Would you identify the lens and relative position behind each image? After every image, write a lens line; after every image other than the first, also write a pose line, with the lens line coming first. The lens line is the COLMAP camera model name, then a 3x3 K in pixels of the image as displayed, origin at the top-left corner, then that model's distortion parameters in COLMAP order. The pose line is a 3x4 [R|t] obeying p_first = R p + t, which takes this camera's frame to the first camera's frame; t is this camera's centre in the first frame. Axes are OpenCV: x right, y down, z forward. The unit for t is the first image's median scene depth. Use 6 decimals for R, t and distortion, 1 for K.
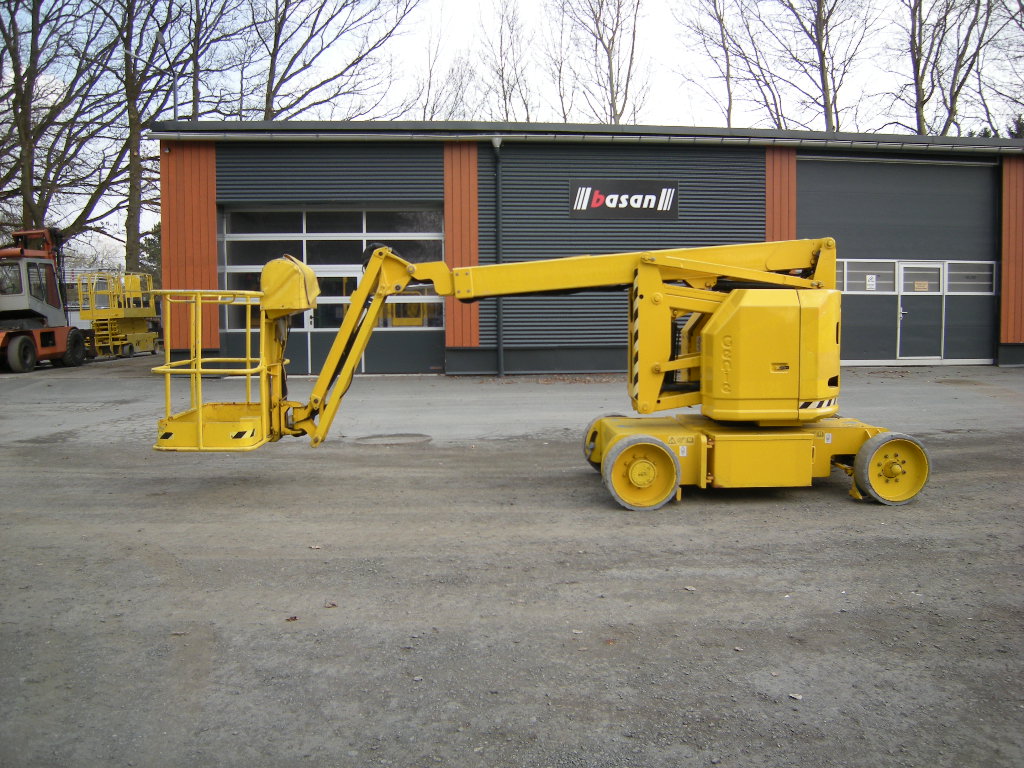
lens RADIAL K [[851.0, 0, 512.0], [0, 851.0, 384.0], [0, 0, 1]] dist [-0.123627, 0.062072]
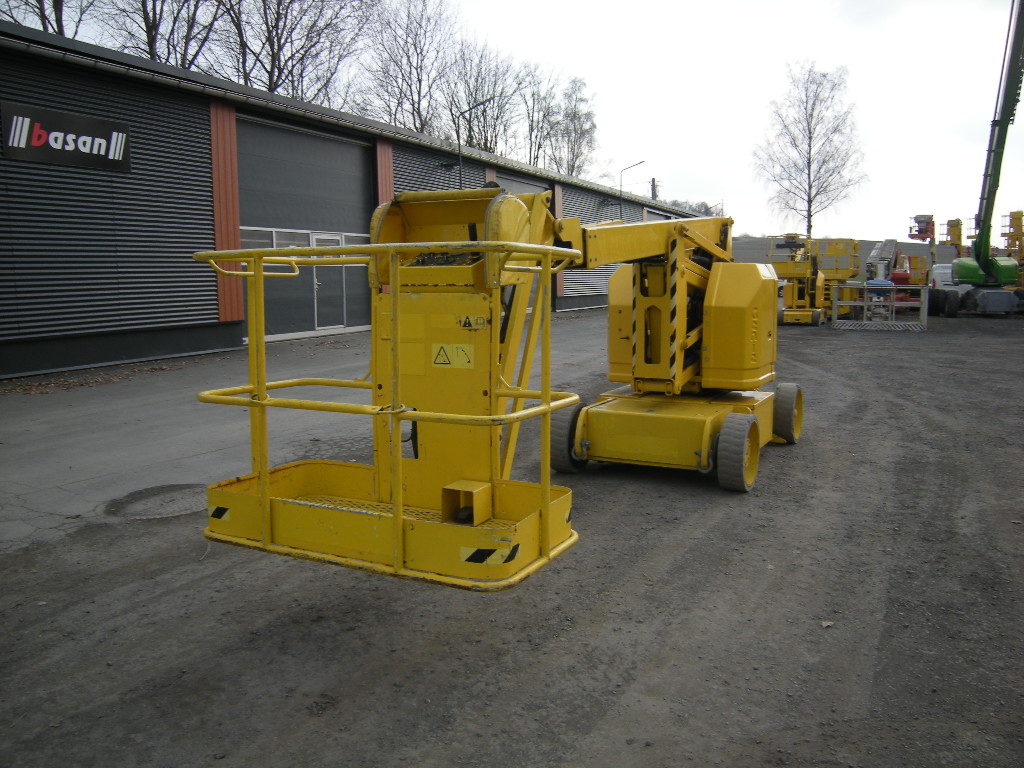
lens RADIAL K [[851.0, 0, 512.0], [0, 851.0, 384.0], [0, 0, 1]] dist [-0.123627, 0.062072]
pose [[0.501086, -0.108540, 0.858564, -0.322028], [0.080184, 0.993659, 0.078821, -0.028154], [-0.861675, 0.029346, 0.506612, 0.297187]]
